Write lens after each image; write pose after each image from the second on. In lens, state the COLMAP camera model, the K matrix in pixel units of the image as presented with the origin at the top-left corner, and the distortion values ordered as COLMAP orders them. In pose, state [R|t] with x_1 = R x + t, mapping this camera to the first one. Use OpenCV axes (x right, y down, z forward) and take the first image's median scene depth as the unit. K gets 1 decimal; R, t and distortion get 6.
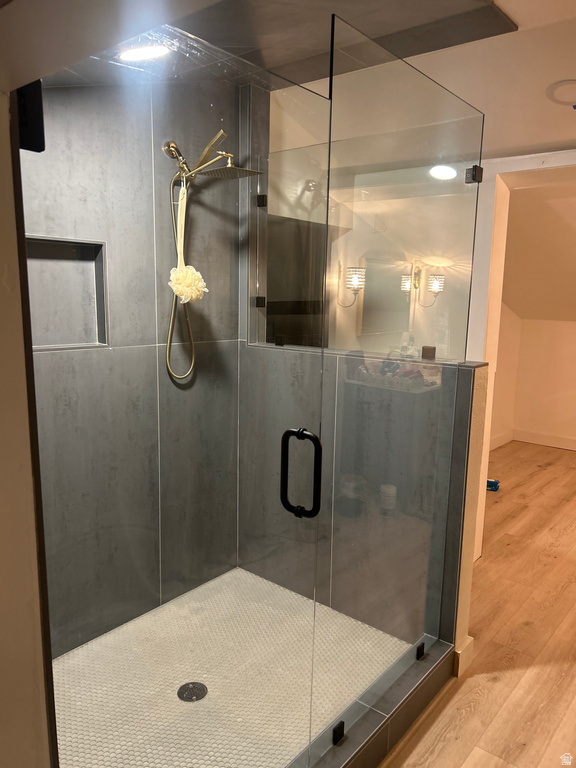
lens RADIAL K [[580.1, 0, 289.4], [0, 580.1, 390.4], [0, 0, 1]] dist [0.002698, -0.005047]
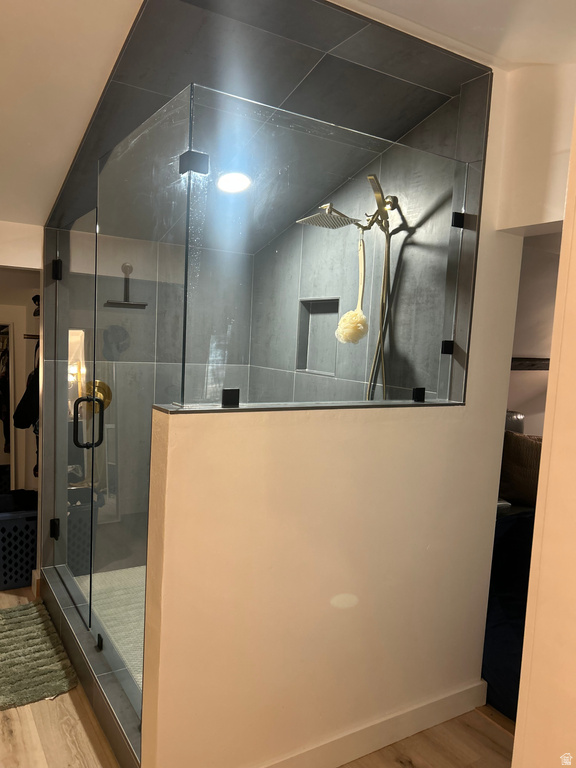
lens RADIAL K [[580.1, 0, 289.4], [0, 580.1, 390.4], [0, 0, 1]] dist [0.002698, -0.005047]
pose [[-0.306844, 0.043573, -0.950762, 0.963314], [-0.216073, 0.969679, 0.114174, -0.177186], [0.926908, 0.240468, -0.288125, 1.325373]]
